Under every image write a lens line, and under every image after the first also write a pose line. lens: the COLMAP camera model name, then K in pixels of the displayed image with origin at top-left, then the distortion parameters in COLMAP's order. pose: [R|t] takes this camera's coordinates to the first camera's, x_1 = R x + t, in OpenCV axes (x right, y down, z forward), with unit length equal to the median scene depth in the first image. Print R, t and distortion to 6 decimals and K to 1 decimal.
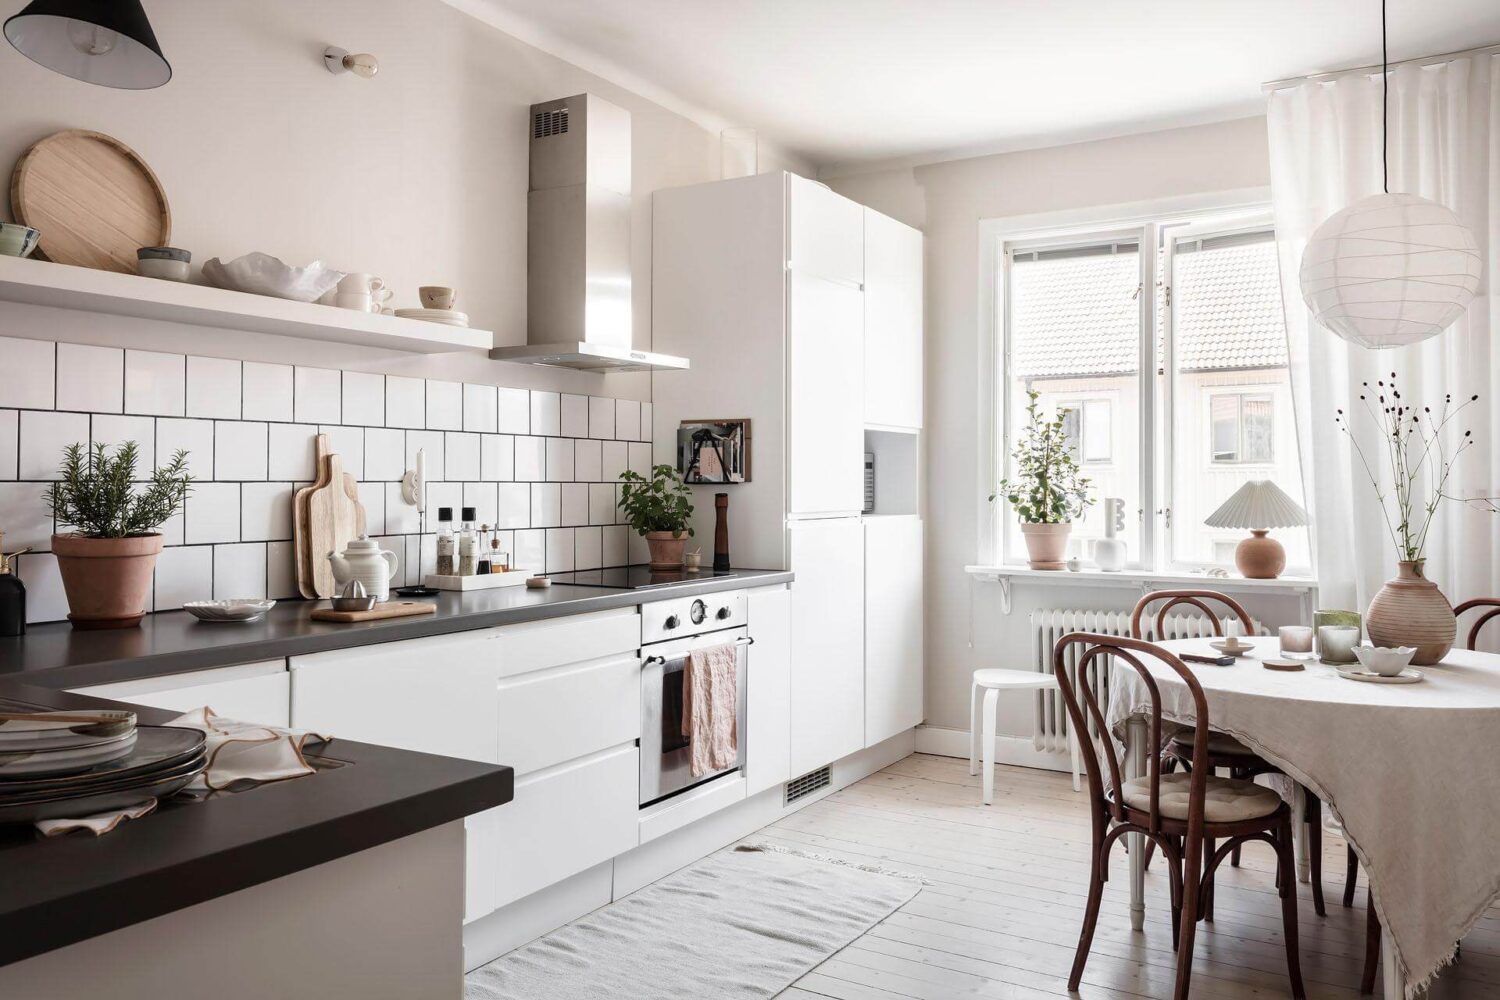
lens RADIAL K [[1162.4, 0, 757.5], [0, 1162.4, 467.3], [0, 0, 1]] dist [-0.010350, 0.016818]
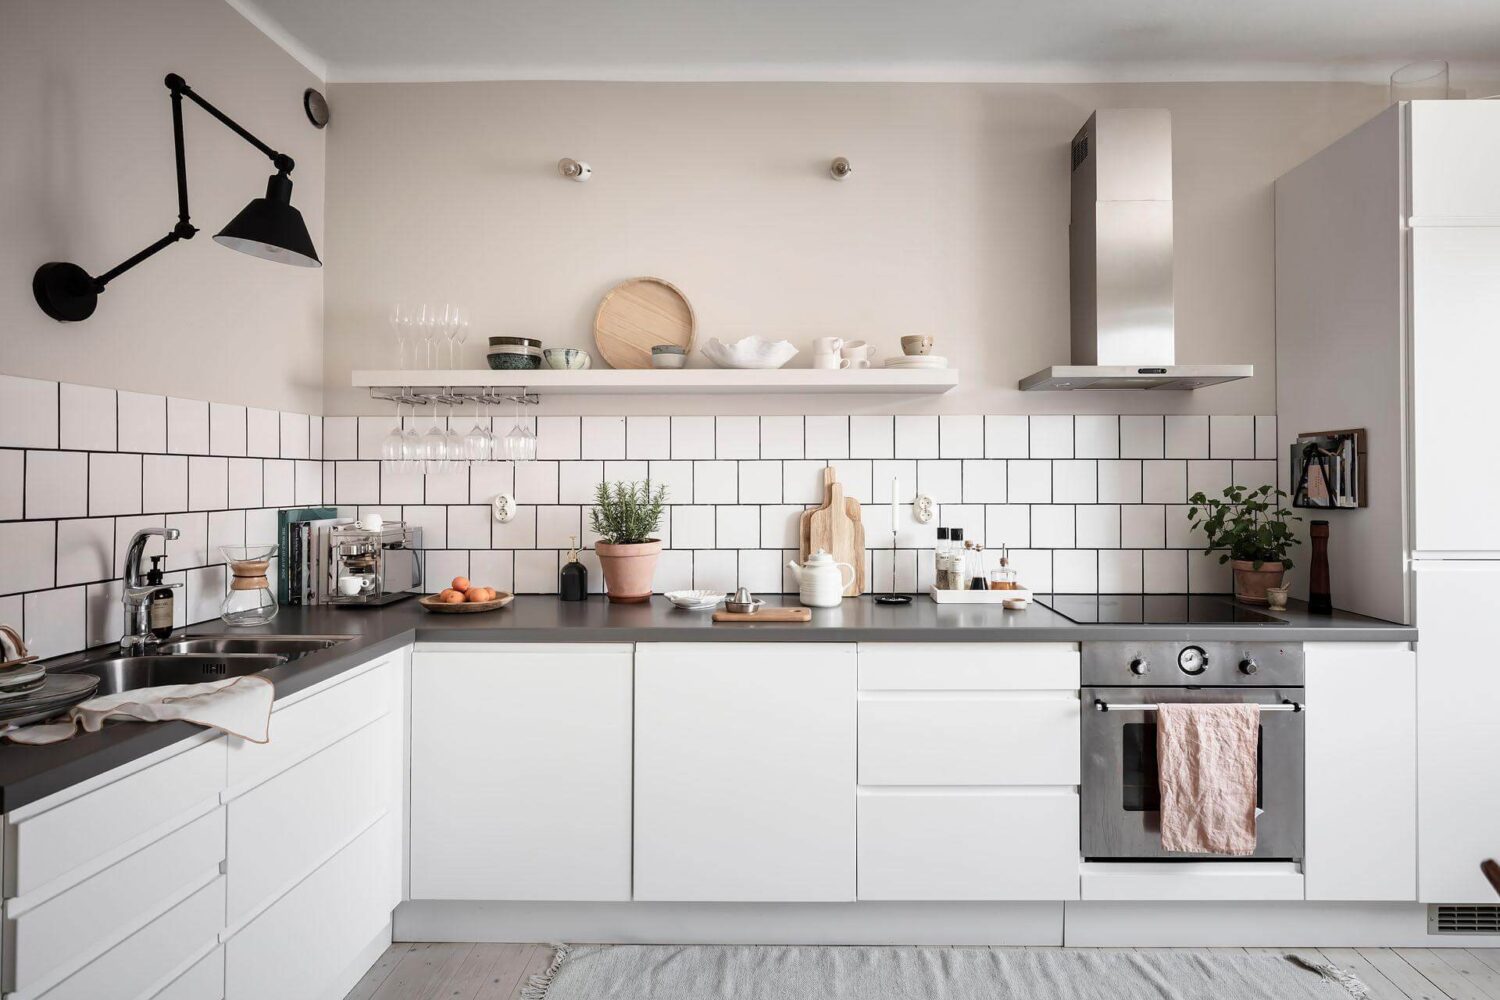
lens RADIAL K [[786.9, 0, 839.8], [0, 786.9, 478.8], [0, 0, 1]] dist [0.000365, 0.000441]
pose [[0.510220, -0.003089, -0.860039, 0.322195], [0.012942, 0.999908, 0.004087, -0.016396], [0.859947, -0.013216, 0.510213, 0.483991]]
